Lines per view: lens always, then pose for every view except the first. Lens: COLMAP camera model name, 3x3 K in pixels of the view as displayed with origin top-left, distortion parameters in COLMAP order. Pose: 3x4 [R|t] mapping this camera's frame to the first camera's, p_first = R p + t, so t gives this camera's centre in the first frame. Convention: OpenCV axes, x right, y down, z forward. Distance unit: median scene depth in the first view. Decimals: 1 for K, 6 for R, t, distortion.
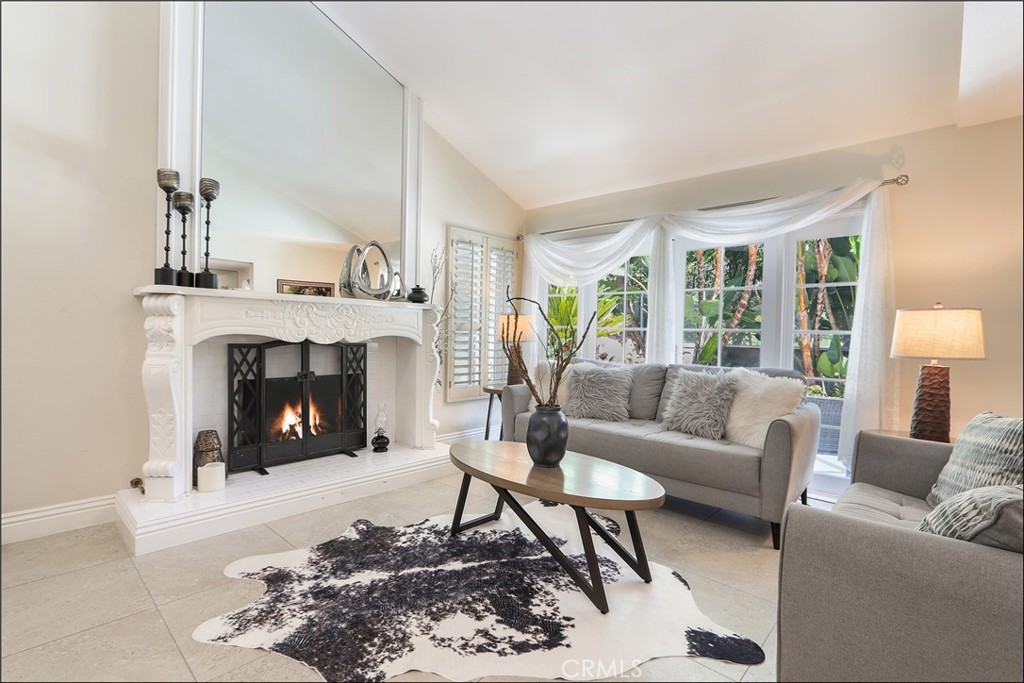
lens RADIAL K [[480.0, 0, 515.3], [0, 480.0, 338.8], [0, 0, 1]] dist [-0.017650, 0.000353]
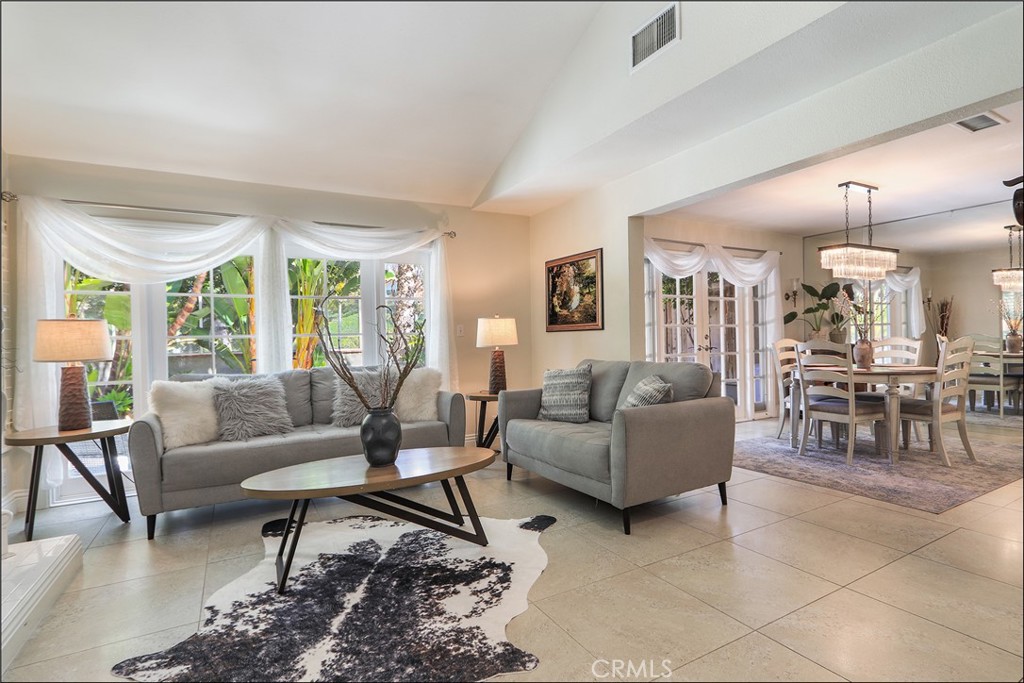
lens RADIAL K [[497.2, 0, 532.6], [0, 497.2, 339.4], [0, 0, 1]] dist [-0.014180, 0.000214]
pose [[0.284346, -0.035746, 0.958055, -0.903596], [0.043836, 0.998744, 0.024254, -0.024000], [-0.957719, 0.035100, 0.285556, 0.381716]]
